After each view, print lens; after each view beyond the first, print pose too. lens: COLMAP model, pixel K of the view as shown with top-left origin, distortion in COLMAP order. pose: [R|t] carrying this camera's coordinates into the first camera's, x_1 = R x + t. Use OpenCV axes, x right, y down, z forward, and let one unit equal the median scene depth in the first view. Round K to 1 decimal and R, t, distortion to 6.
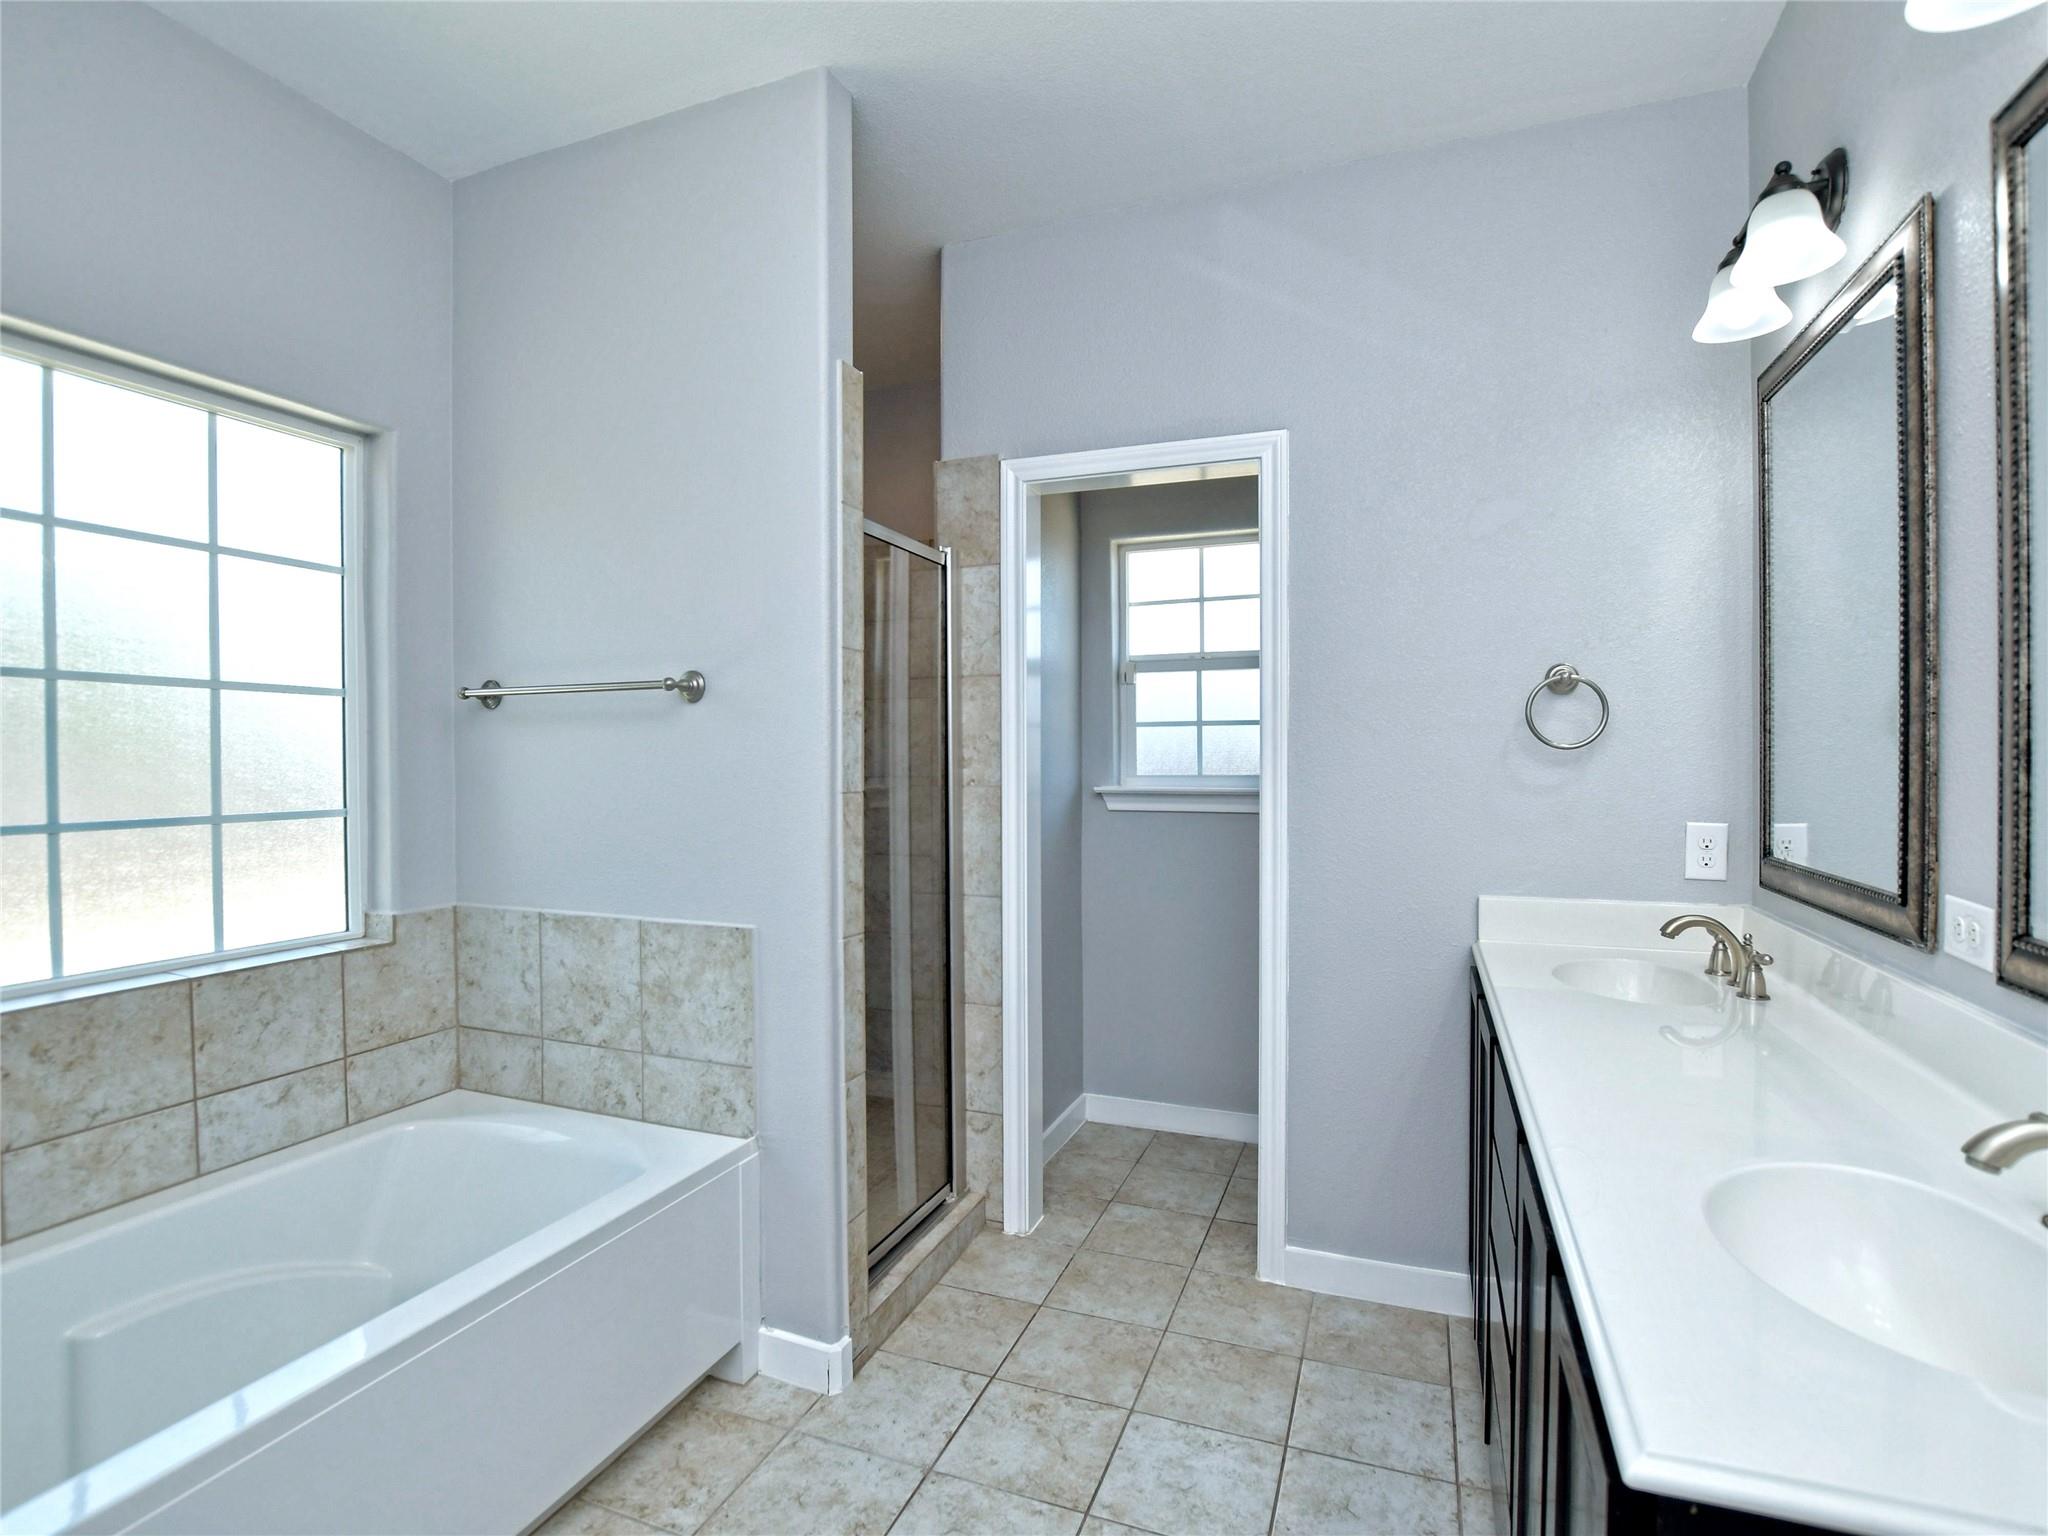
lens RADIAL K [[1022.7, 0, 1002.4], [0, 1022.7, 773.9], [0, 0, 1]] dist [-0.030819, 0.010528]
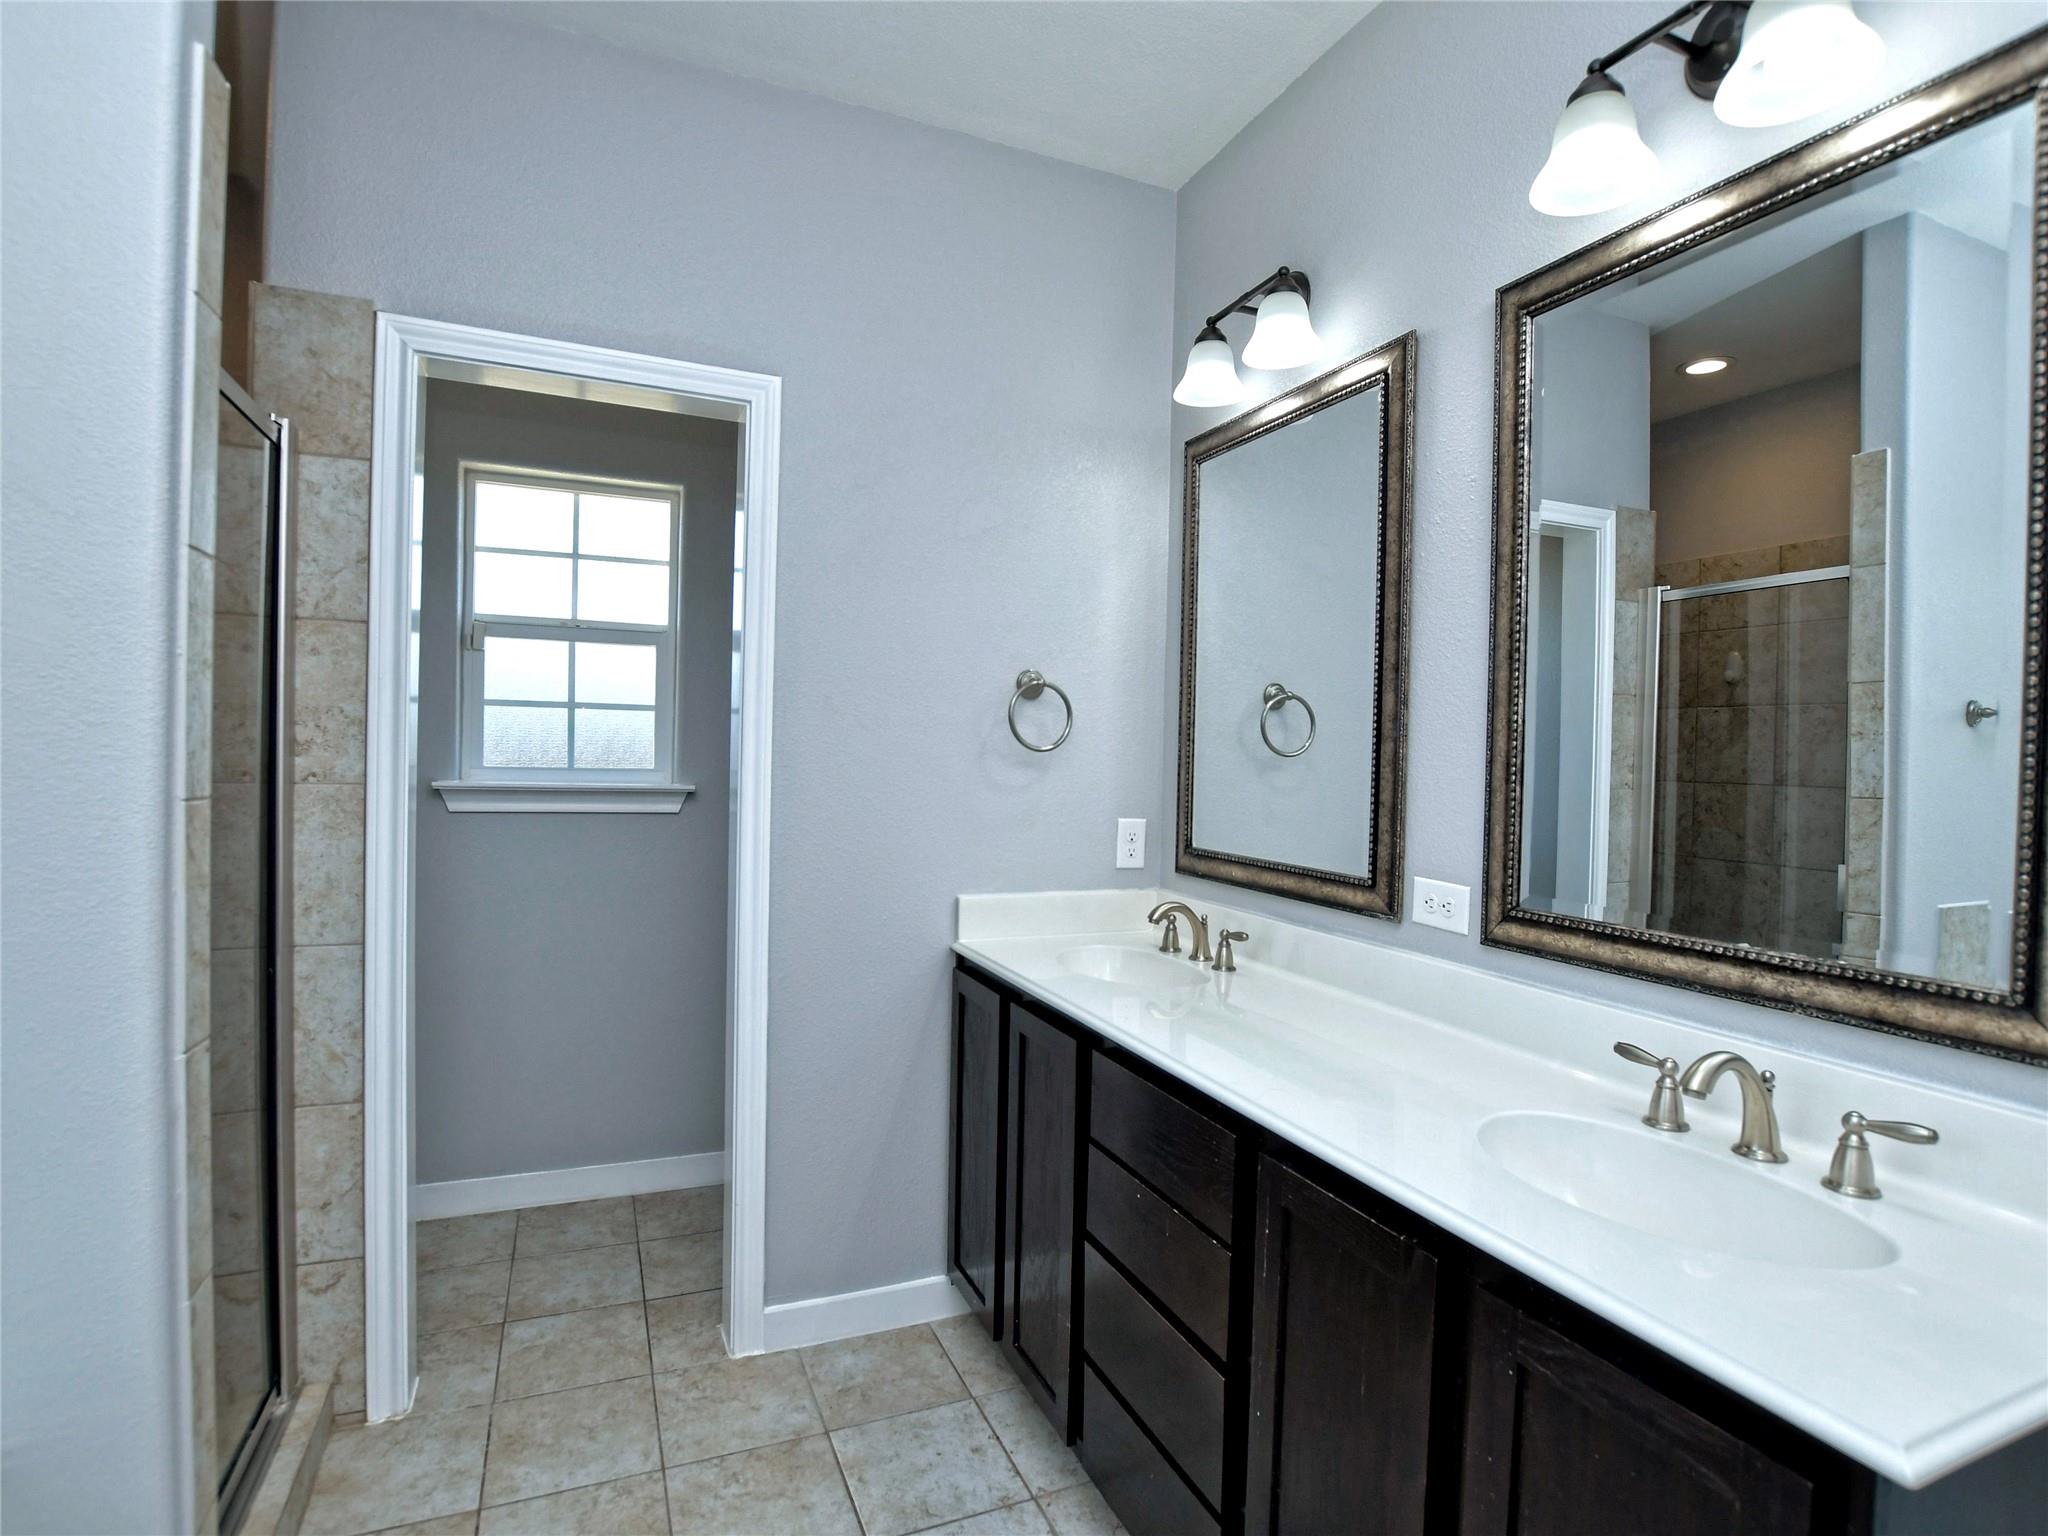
lens RADIAL K [[1020.6, 0, 1010.0], [0, 1020.6, 771.8], [0, 0, 1]] dist [-0.027070, 0.001023]
pose [[0.710971, 0.009661, 0.703155, -0.176287], [-0.016666, 0.999856, 0.003114, -0.004988], [-0.703024, -0.013933, 0.711030, 0.217745]]
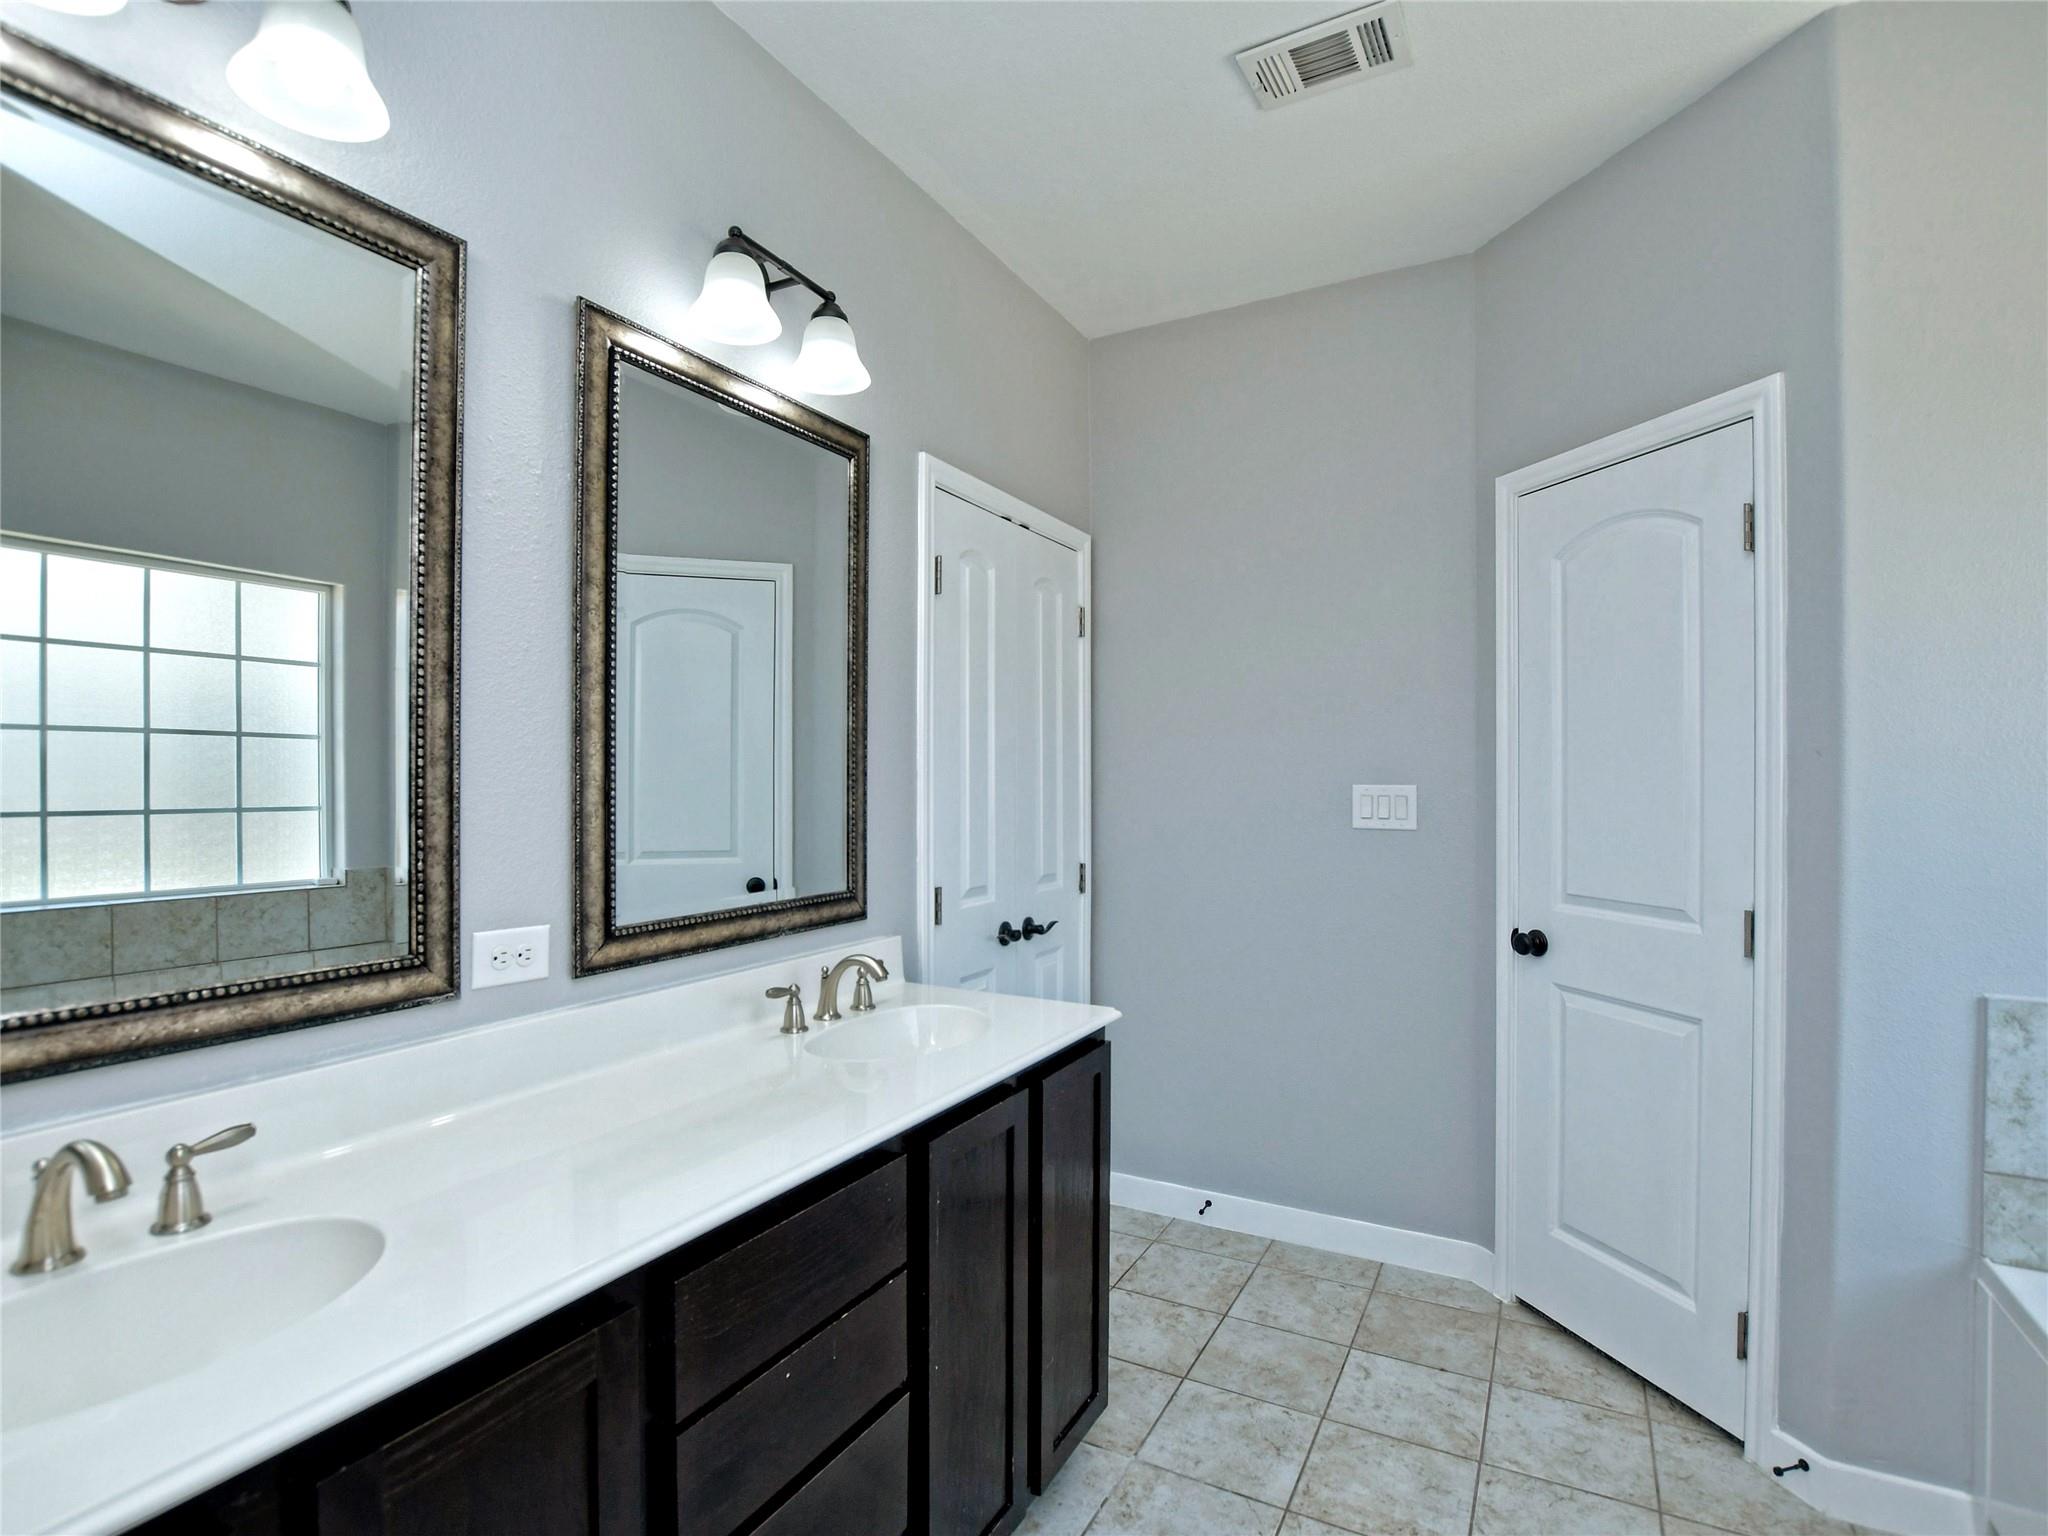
lens RADIAL K [[1020.6, 0, 1010.0], [0, 1020.6, 771.8], [0, 0, 1]] dist [-0.027070, 0.001023]
pose [[-0.992533, 0.016892, 0.120803, 0.132799], [0.017823, 0.999819, 0.006626, -0.020986], [-0.120669, 0.008730, -0.992654, 0.981552]]
